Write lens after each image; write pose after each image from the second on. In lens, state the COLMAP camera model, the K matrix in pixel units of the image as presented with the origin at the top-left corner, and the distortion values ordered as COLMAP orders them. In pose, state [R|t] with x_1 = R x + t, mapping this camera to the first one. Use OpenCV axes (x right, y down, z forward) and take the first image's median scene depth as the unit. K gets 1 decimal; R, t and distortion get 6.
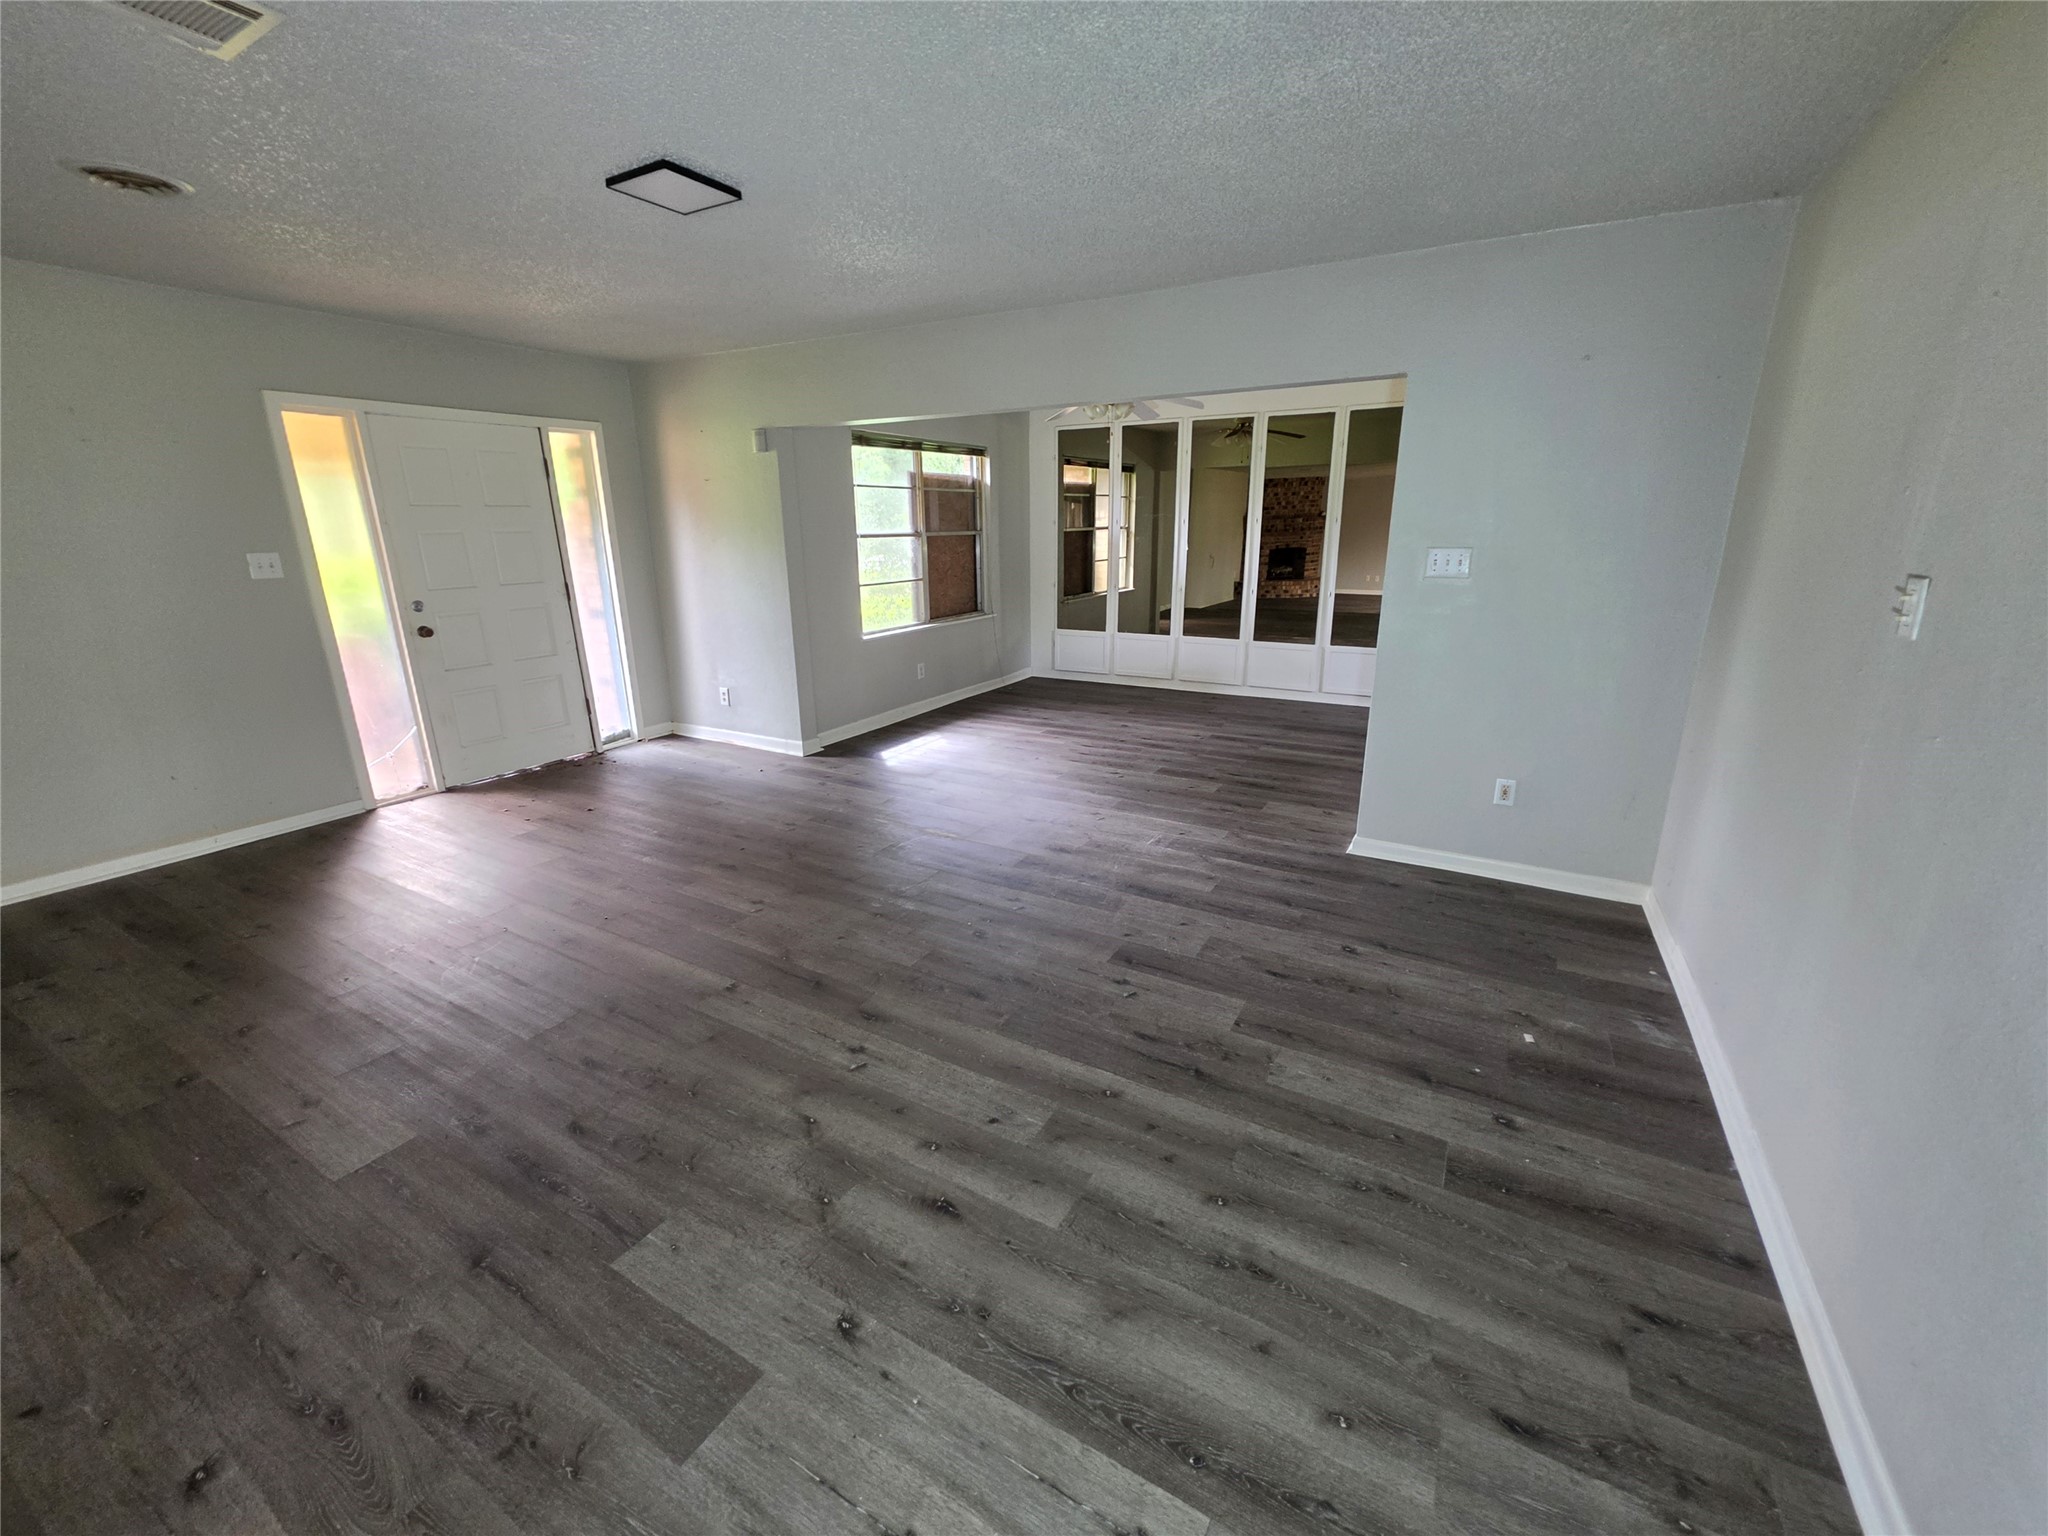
lens RADIAL K [[823.4, 0, 1020.8], [0, 823.4, 763.3], [0, 0, 1]] dist [-0.004340, 0.000945]
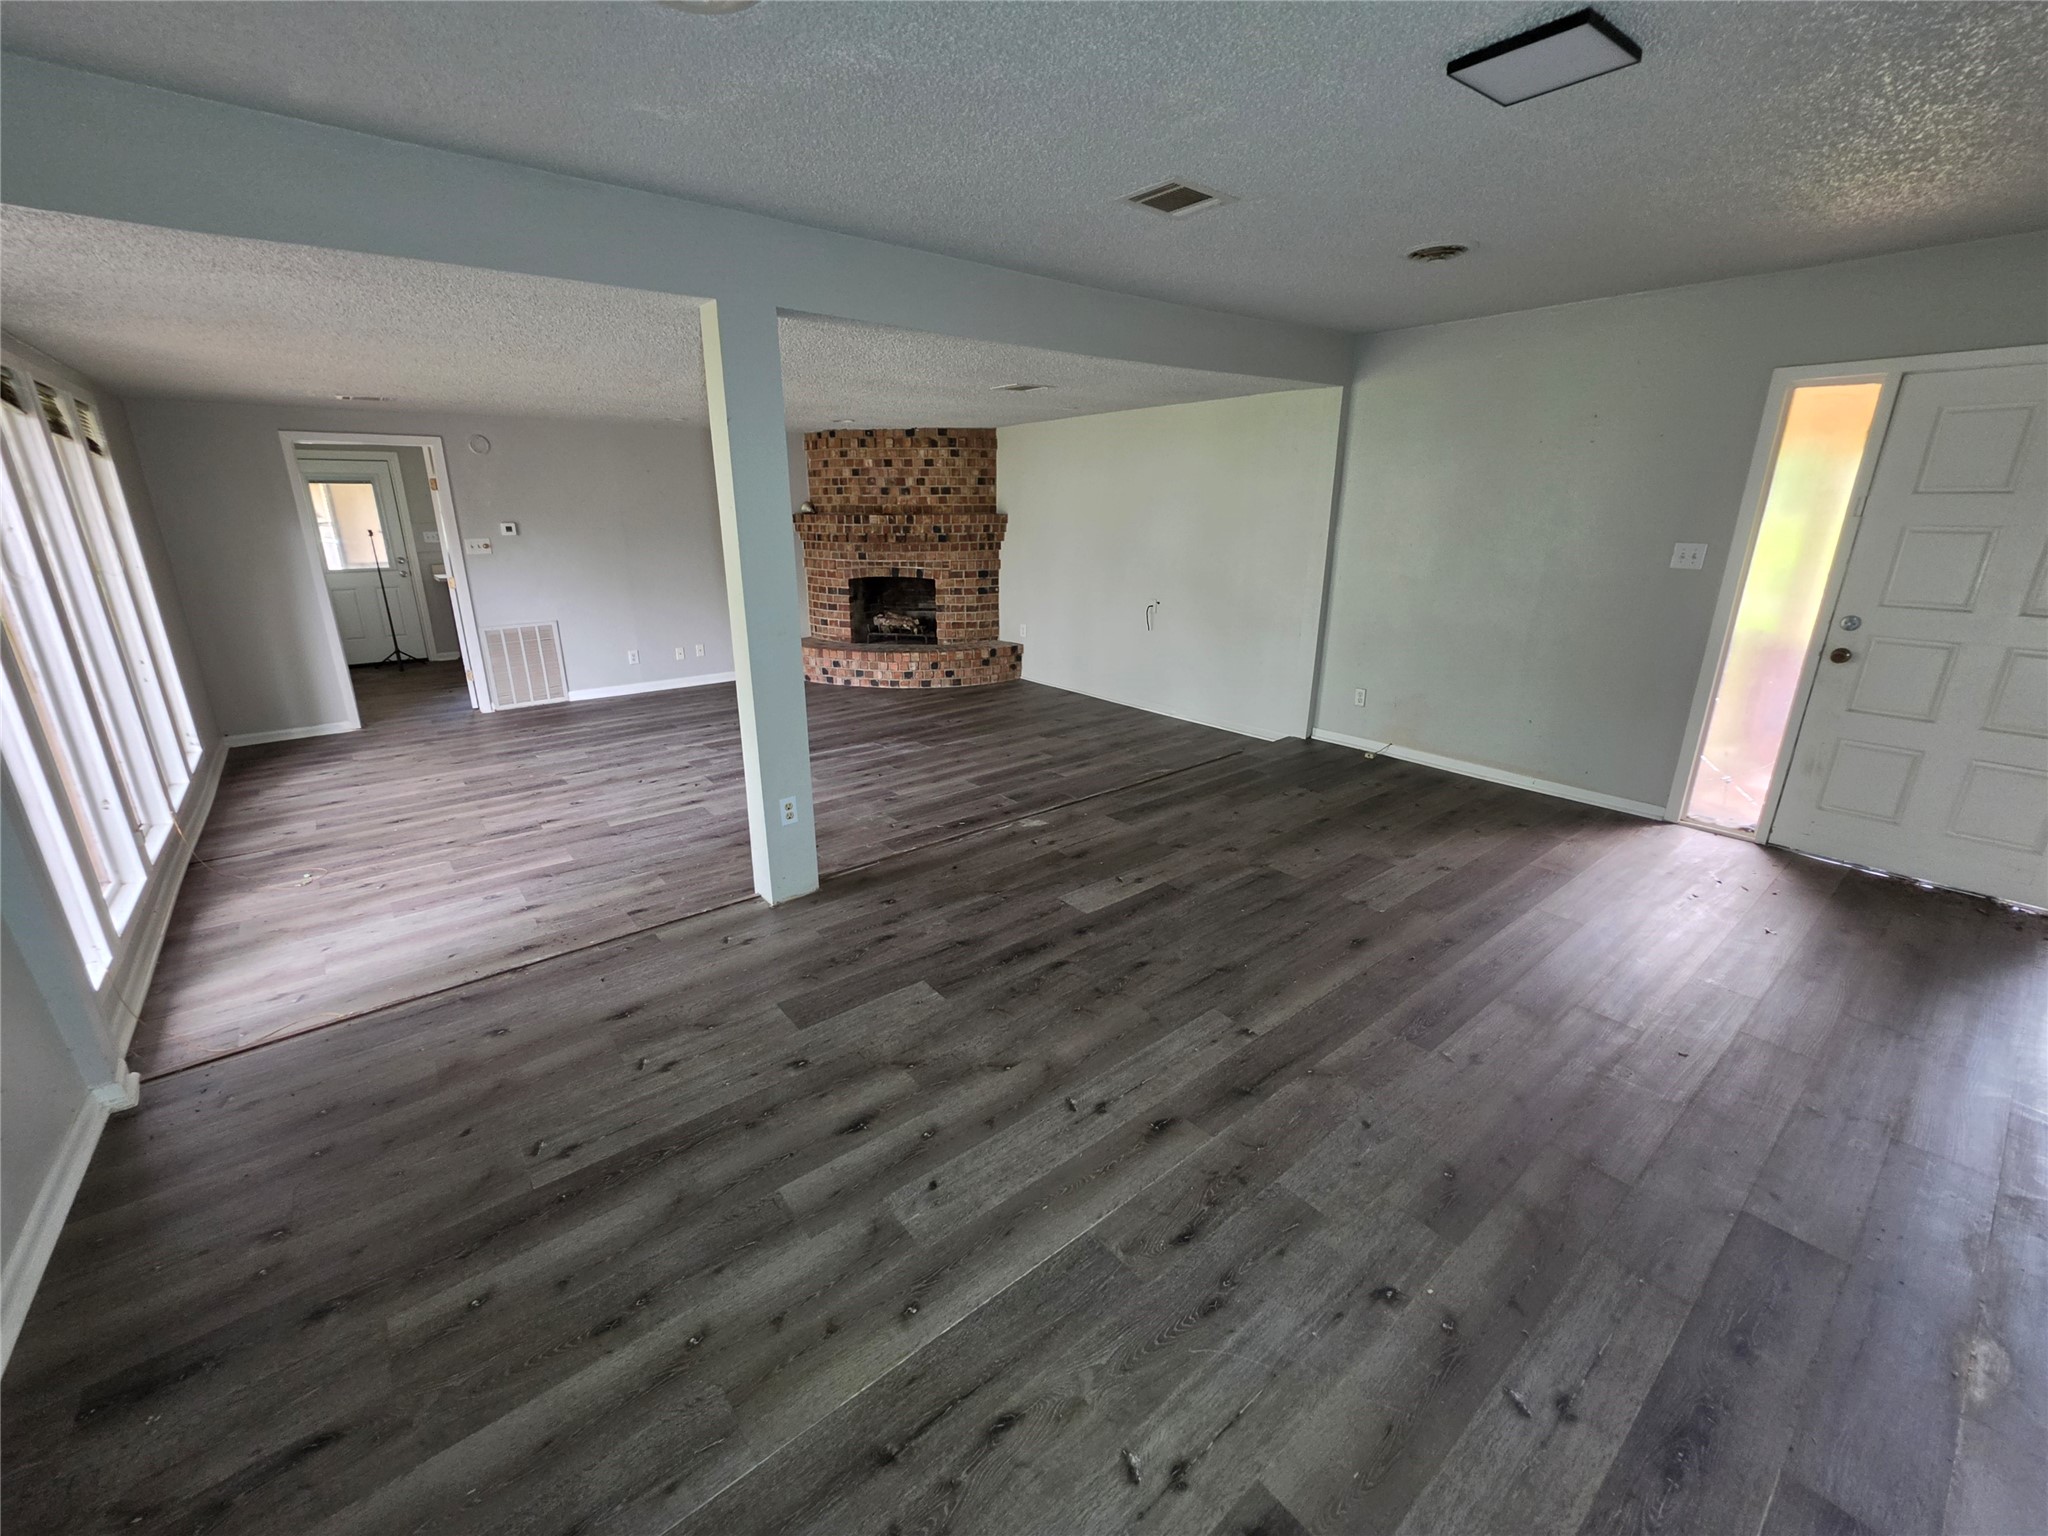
lens RADIAL K [[836.2, 0, 1006.4], [0, 836.2, 763.3], [0, 0, 1]] dist [-0.002013, 0.000091]
pose [[-0.369389, 0.290314, -0.882762, 0.352076], [-0.258356, 0.880413, 0.397650, -0.213921], [0.892639, 0.374954, -0.250211, 0.628419]]
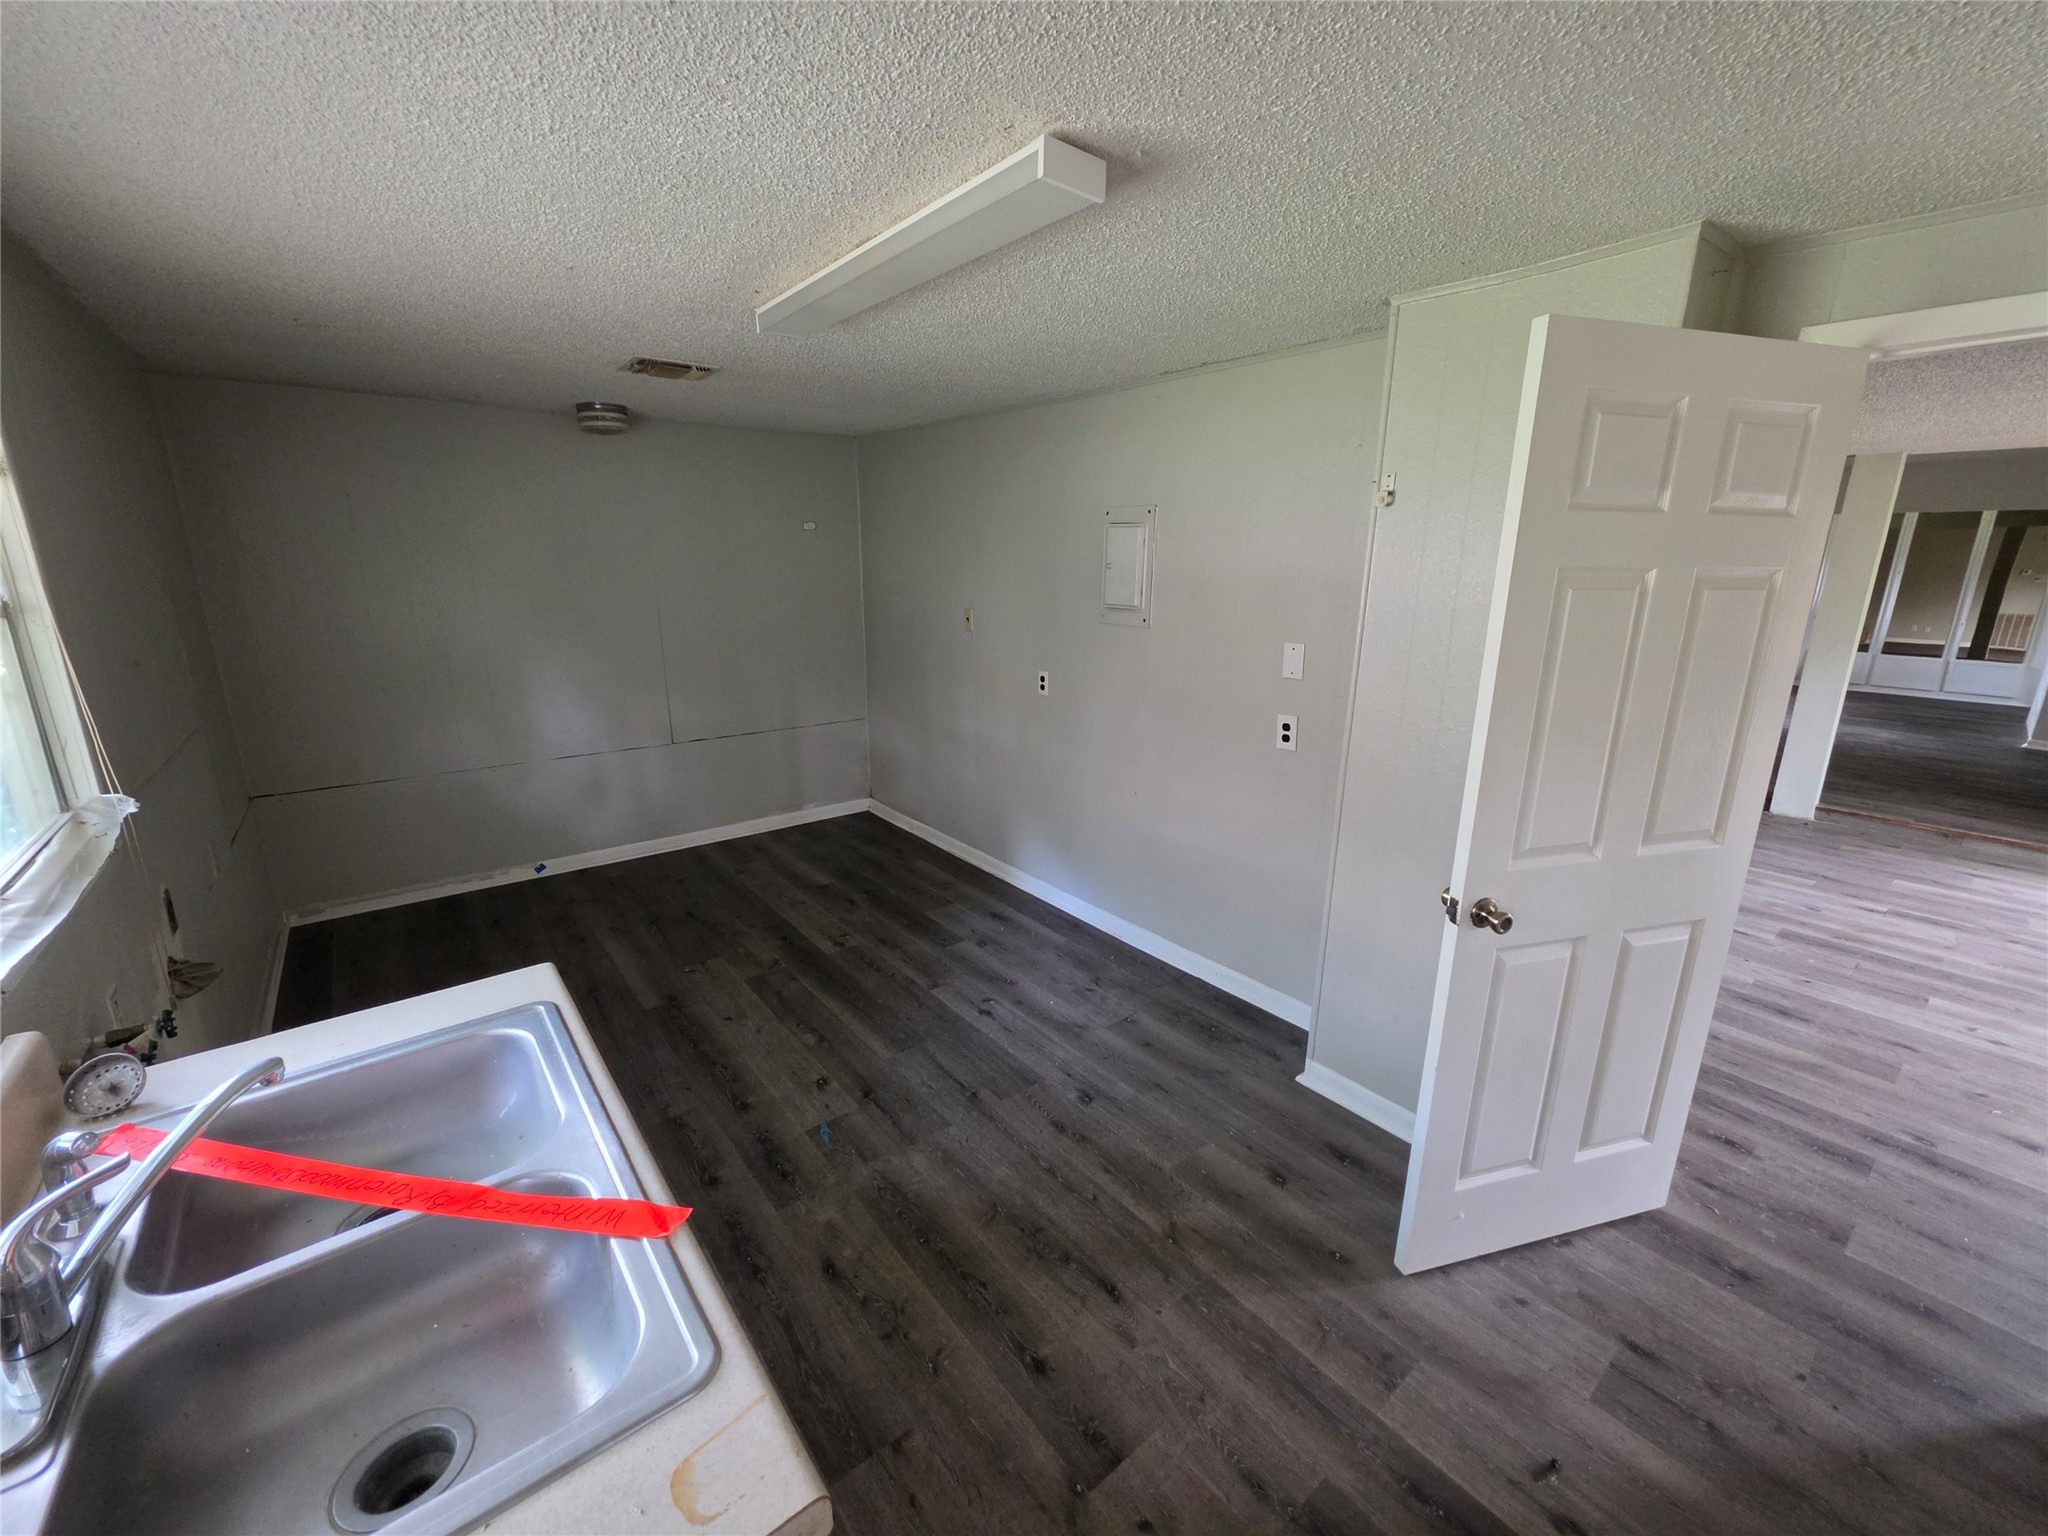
lens RADIAL K [[820.2, 0, 1019.1], [0, 820.2, 769.5], [0, 0, 1]] dist [-0.003035, 0.000315]
pose [[0.929227, 0.111643, -0.352240, -1.101499], [-0.122266, 0.992465, -0.007981, 0.462335], [0.348695, 0.050483, 0.935875, -1.594255]]
